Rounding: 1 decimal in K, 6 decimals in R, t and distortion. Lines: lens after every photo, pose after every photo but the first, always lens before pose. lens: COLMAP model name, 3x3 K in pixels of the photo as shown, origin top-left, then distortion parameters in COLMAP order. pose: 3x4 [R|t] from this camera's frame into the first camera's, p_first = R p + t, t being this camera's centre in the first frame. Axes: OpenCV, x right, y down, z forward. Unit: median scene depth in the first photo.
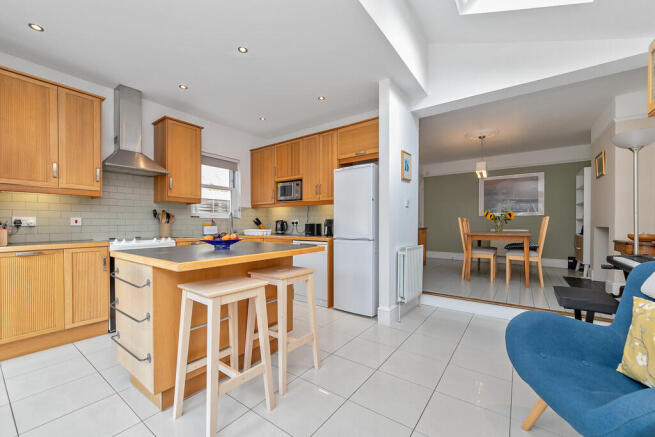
lens RADIAL K [[256.6, 0, 327.5], [0, 256.6, 218.5], [0, 0, 1]] dist [0.000523, 0.000031]
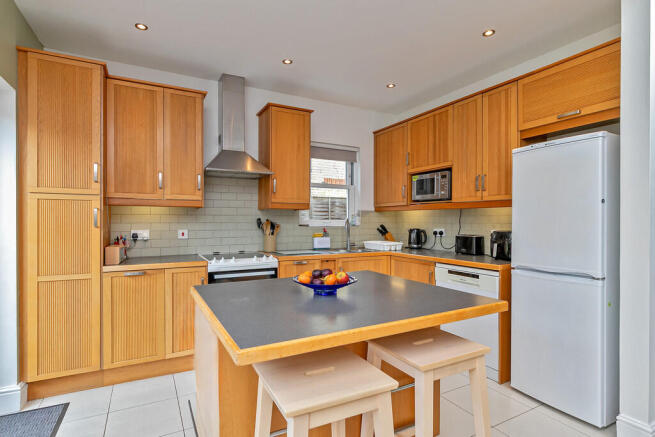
lens RADIAL K [[328.8, 0, 302.4], [0, 328.8, 215.6], [0, 0, 1]] dist [-0.000413, -0.000449]
pose [[0.873606, 0.006224, -0.486595, -0.033993], [-0.009397, 0.999948, -0.004079, -0.037988], [0.486544, 0.008136, 0.873618, 0.136258]]
